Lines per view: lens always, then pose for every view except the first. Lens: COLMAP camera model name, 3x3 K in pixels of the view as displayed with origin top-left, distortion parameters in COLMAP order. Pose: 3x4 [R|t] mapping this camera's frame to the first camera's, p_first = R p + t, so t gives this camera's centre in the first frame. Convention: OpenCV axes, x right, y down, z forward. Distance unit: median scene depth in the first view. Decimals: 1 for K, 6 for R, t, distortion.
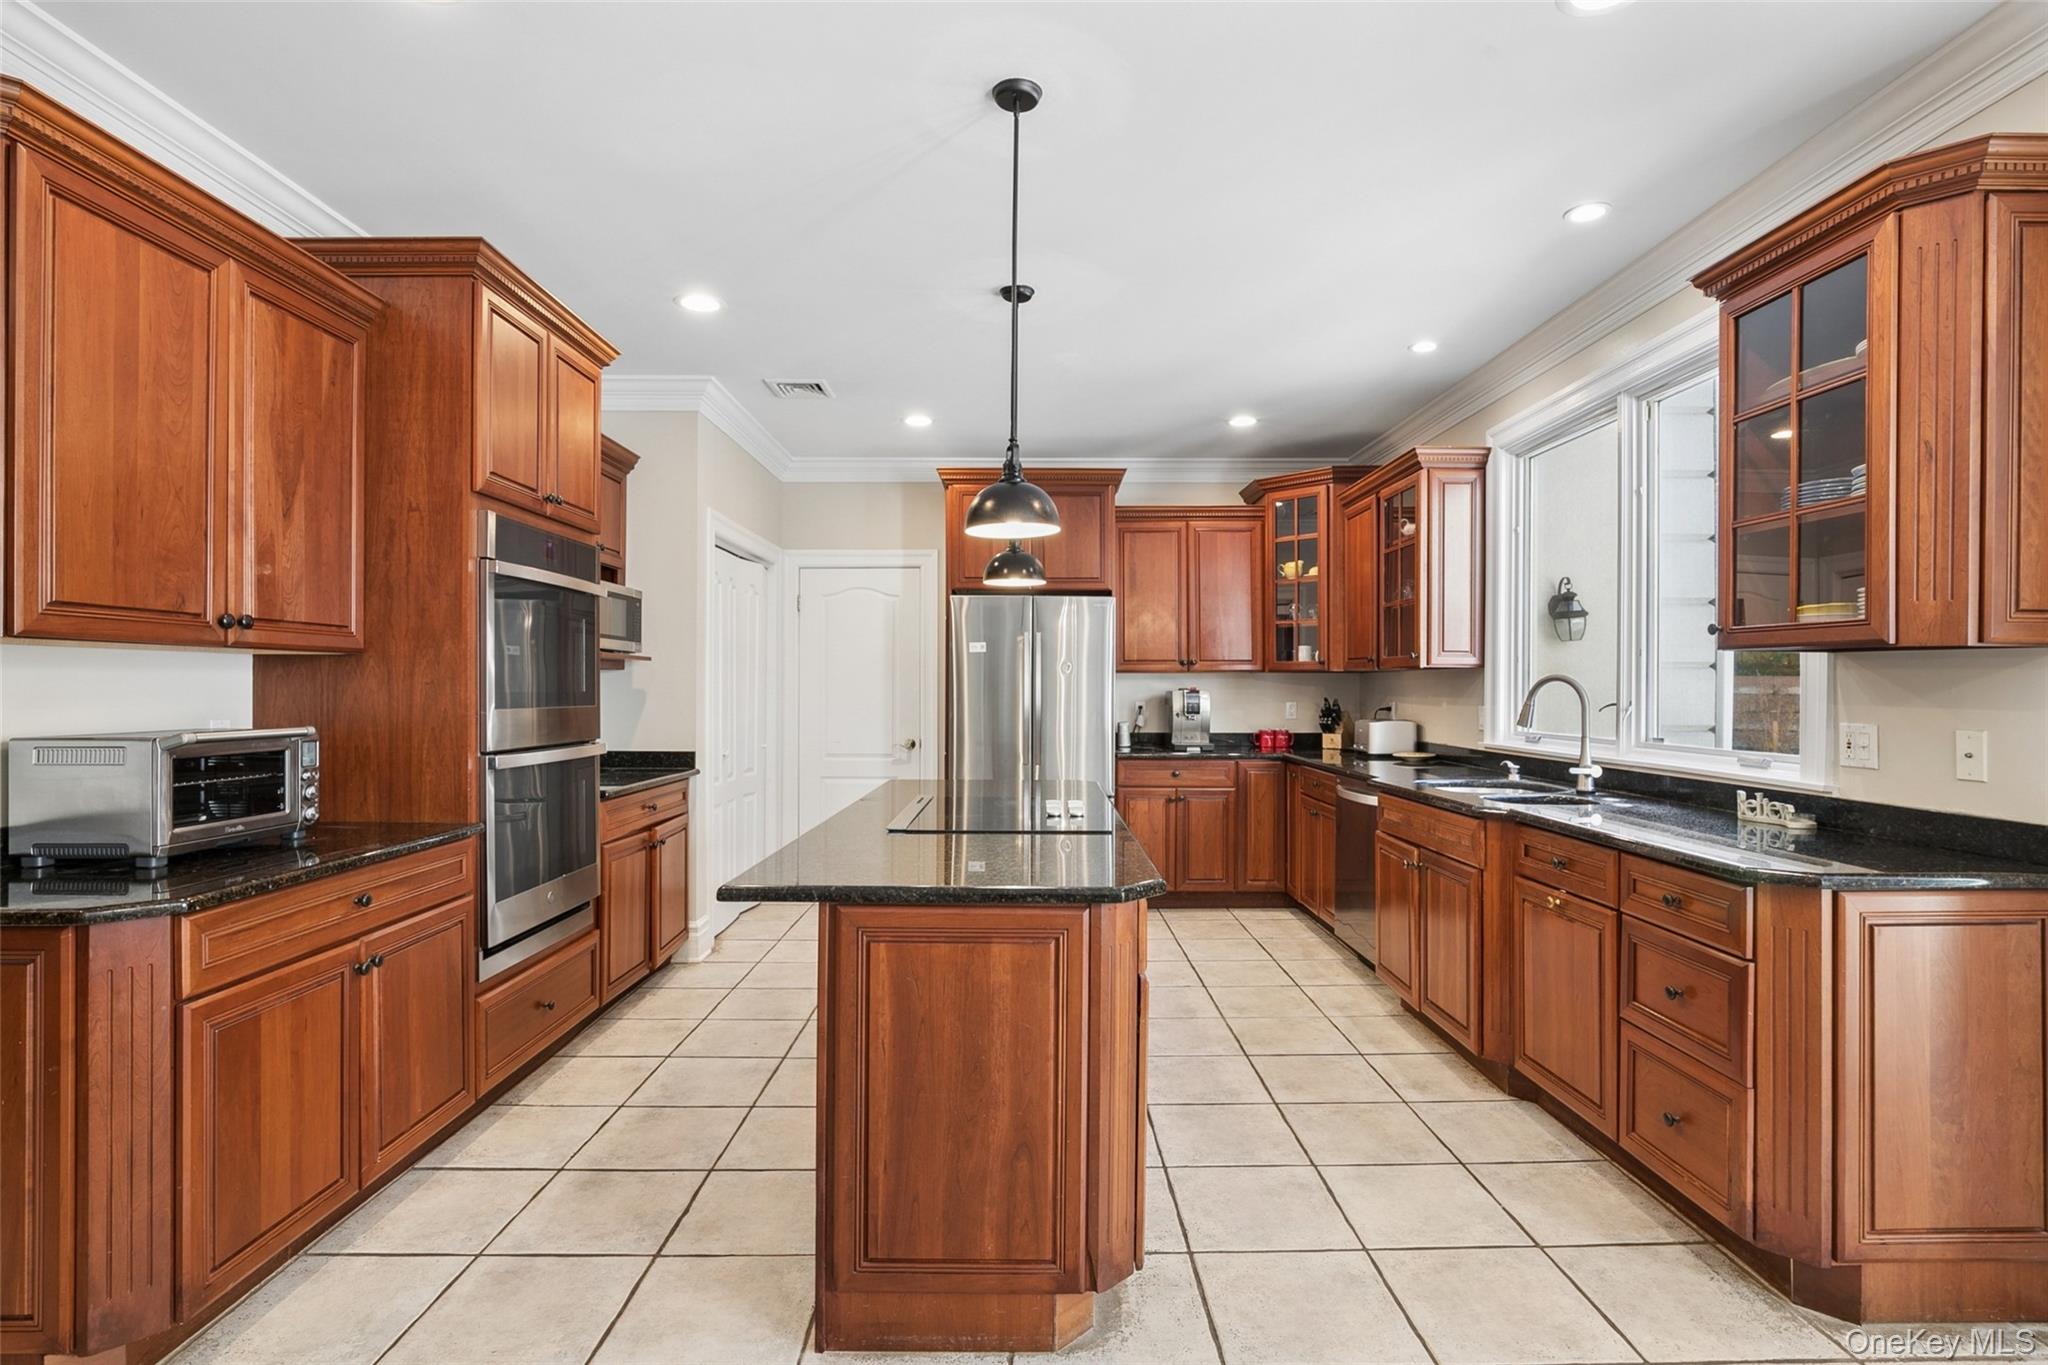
lens RADIAL K [[1014.8, 0, 1029.2], [0, 1014.8, 683.0], [0, 0, 1]] dist [-0.017220, 0.003028]
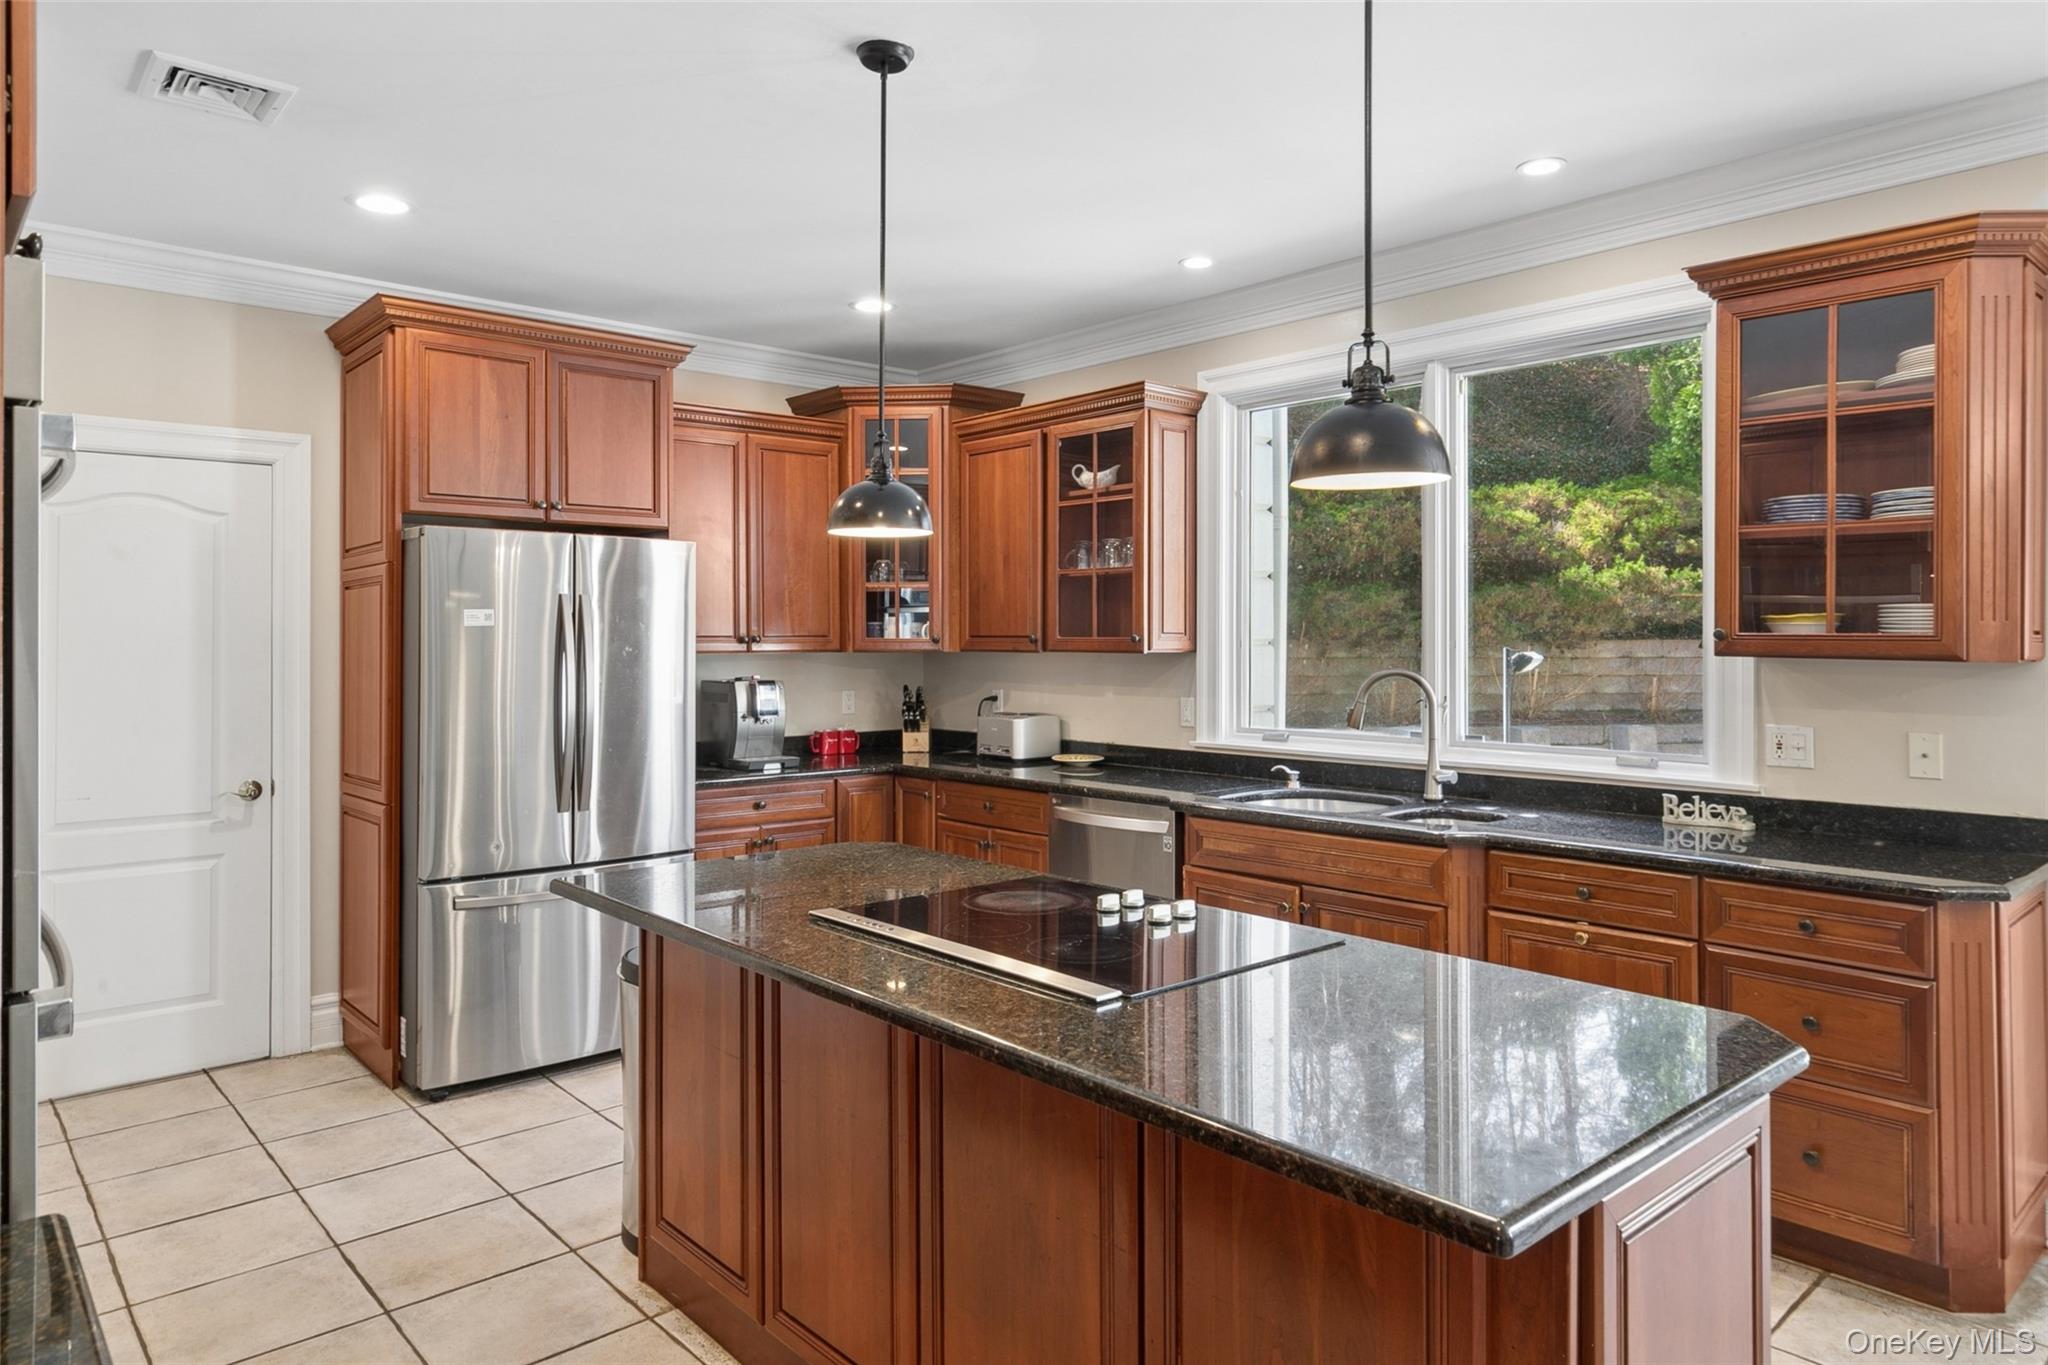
lens RADIAL K [[1289.3, 0, 1042.5], [0, 1289.3, 621.7], [0, 0, 1]] dist [0.005530, 0.002427]
pose [[0.745302, 0.005685, 0.666702, -0.587456], [0.000847, 0.999955, -0.009473, -0.050055], [-0.666726, 0.007625, 0.745264, 0.461578]]
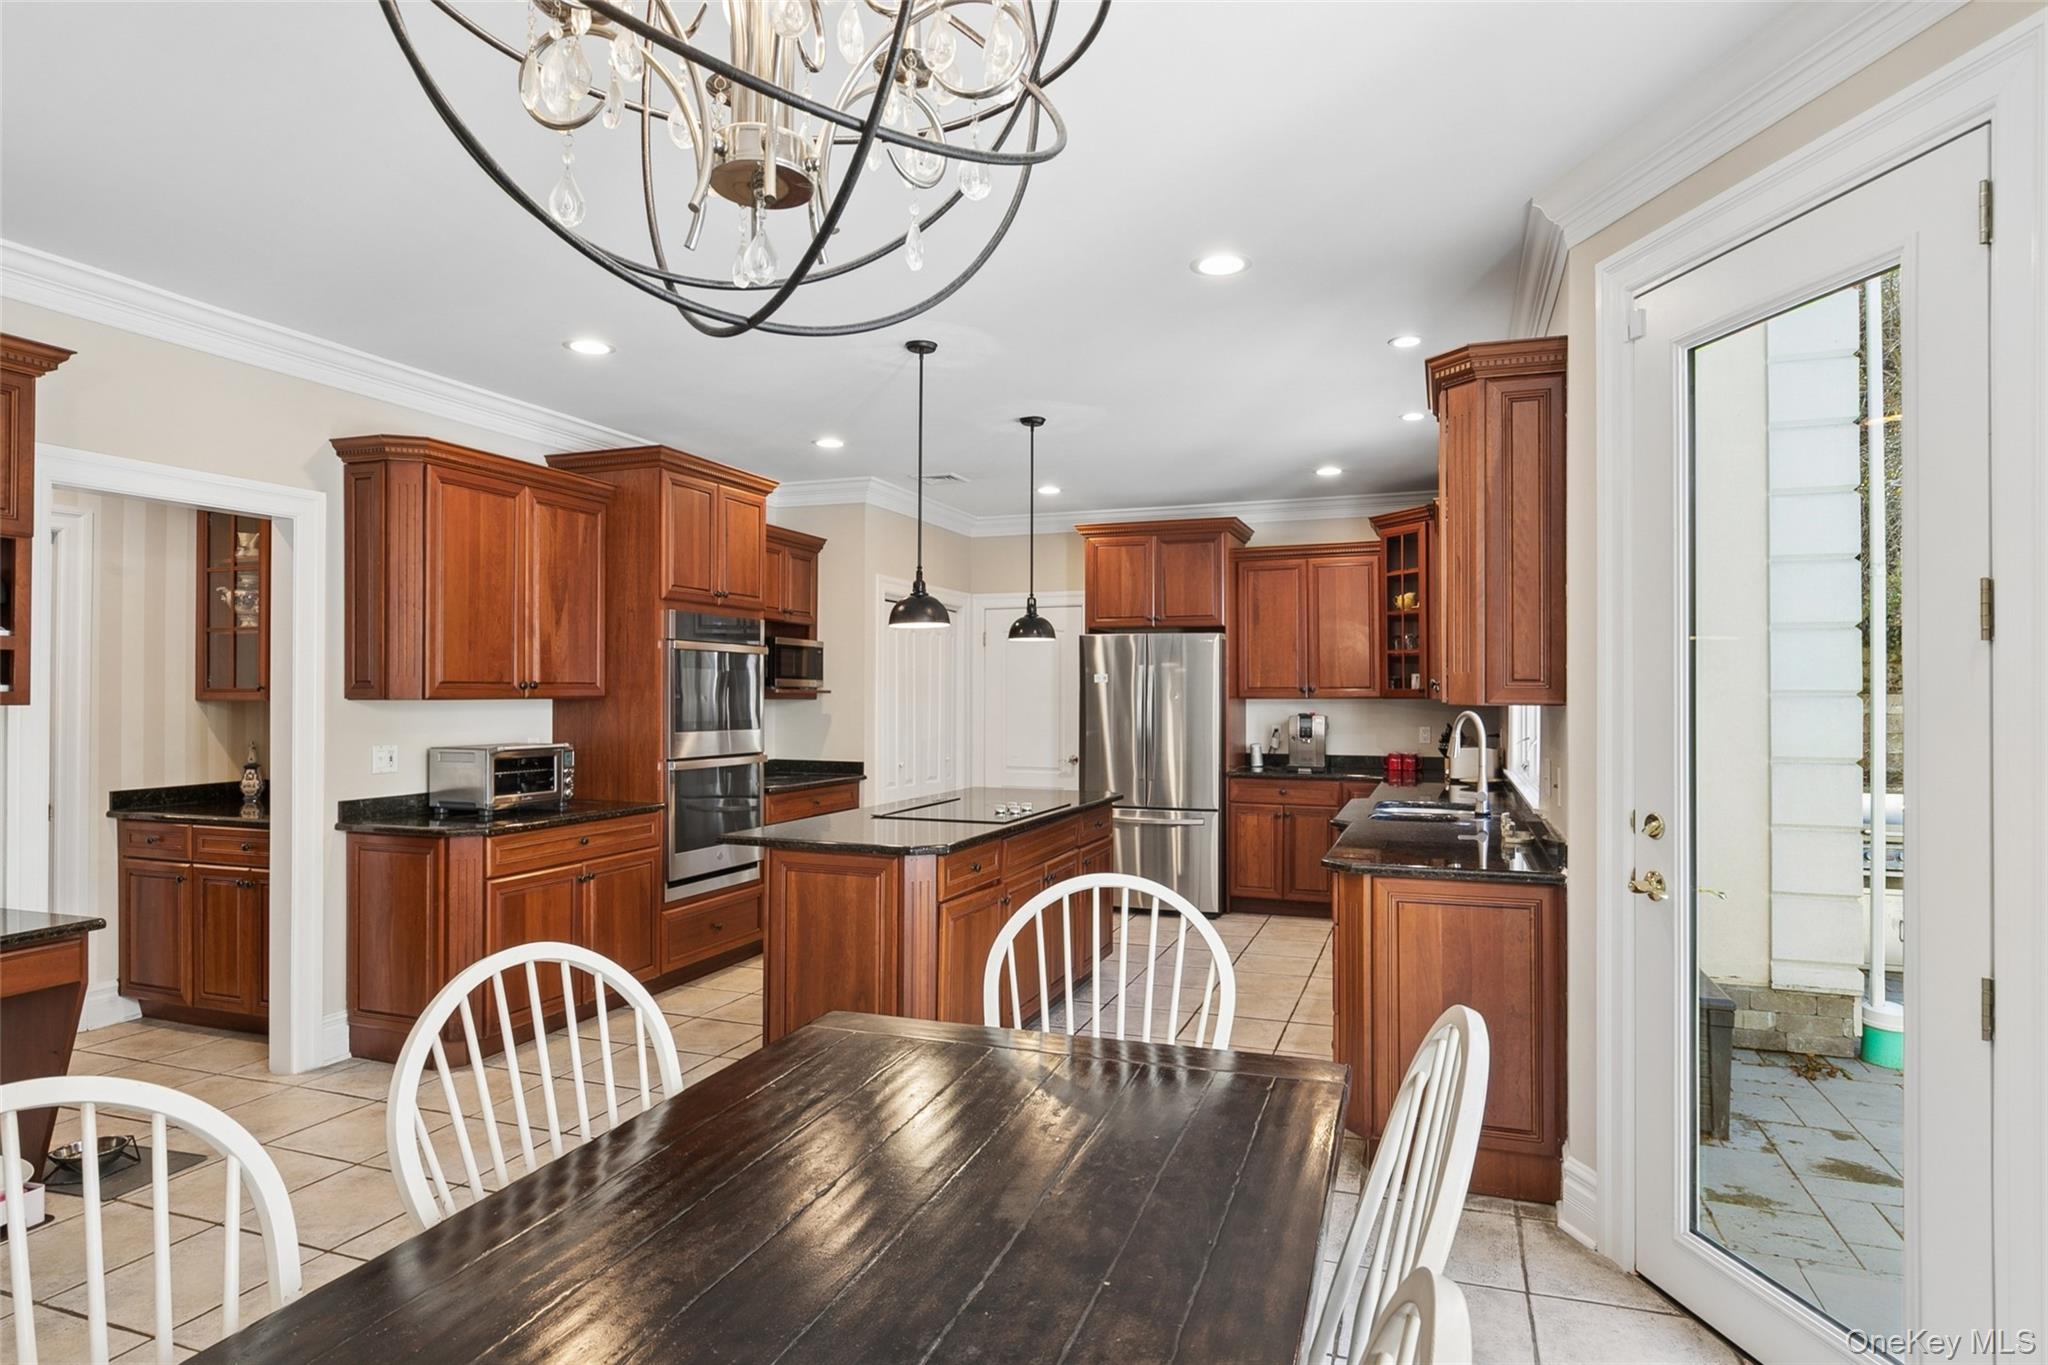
lens RADIAL K [[1125.1, 0, 1018.0], [0, 1125.1, 681.9], [0, 0, 1]] dist [-0.016186, -0.000712]
pose [[0.933013, -0.004177, -0.359819, 0.636832], [0.001410, 0.999967, -0.007951, -0.040924], [0.359840, 0.006911, 0.932988, -0.478974]]
